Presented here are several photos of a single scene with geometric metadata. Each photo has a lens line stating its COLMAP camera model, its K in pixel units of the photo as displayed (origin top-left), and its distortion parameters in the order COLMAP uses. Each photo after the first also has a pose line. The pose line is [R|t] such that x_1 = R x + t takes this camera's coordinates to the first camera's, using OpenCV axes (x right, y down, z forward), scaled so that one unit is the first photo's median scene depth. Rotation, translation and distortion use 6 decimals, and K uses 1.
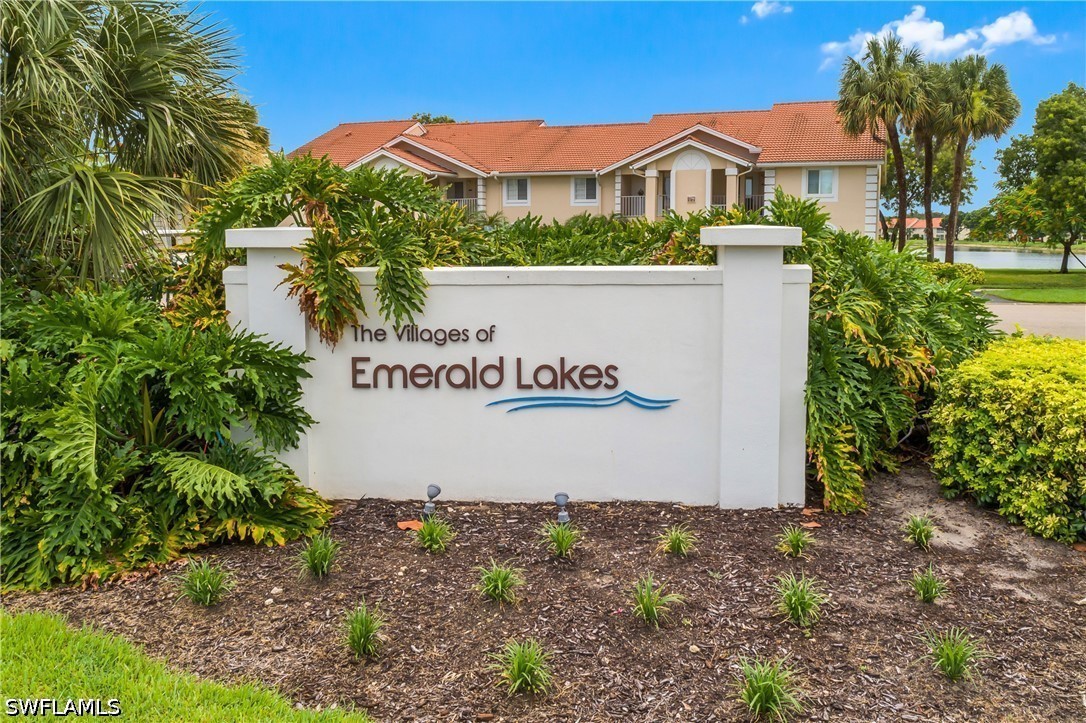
lens RADIAL K [[901.4, 0, 569.8], [0, 901.4, 322.9], [0, 0, 1]] dist [-0.007867, 0.008942]
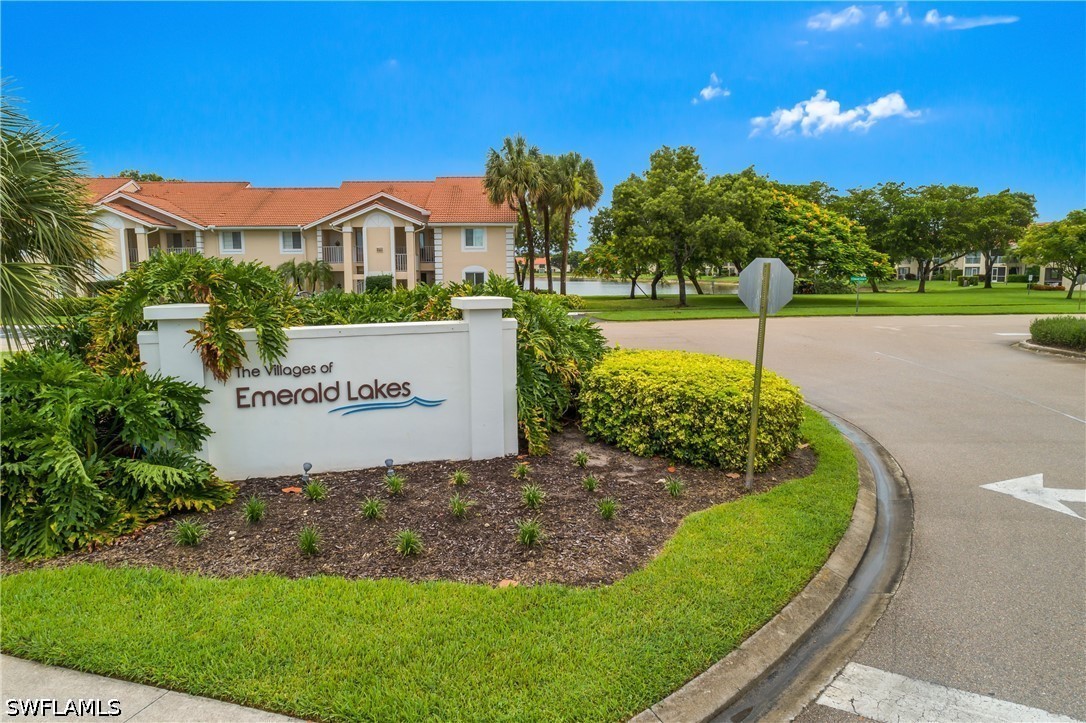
lens RADIAL K [[728.2, 0, 543.0], [0, 728.2, 361.5], [0, 0, 1]] dist [-0.004797, 0.001975]
pose [[0.927107, -0.055354, 0.370687, -0.215134], [0.043431, 0.998238, 0.040443, -0.034566], [-0.372273, -0.021396, 0.927877, -0.343150]]
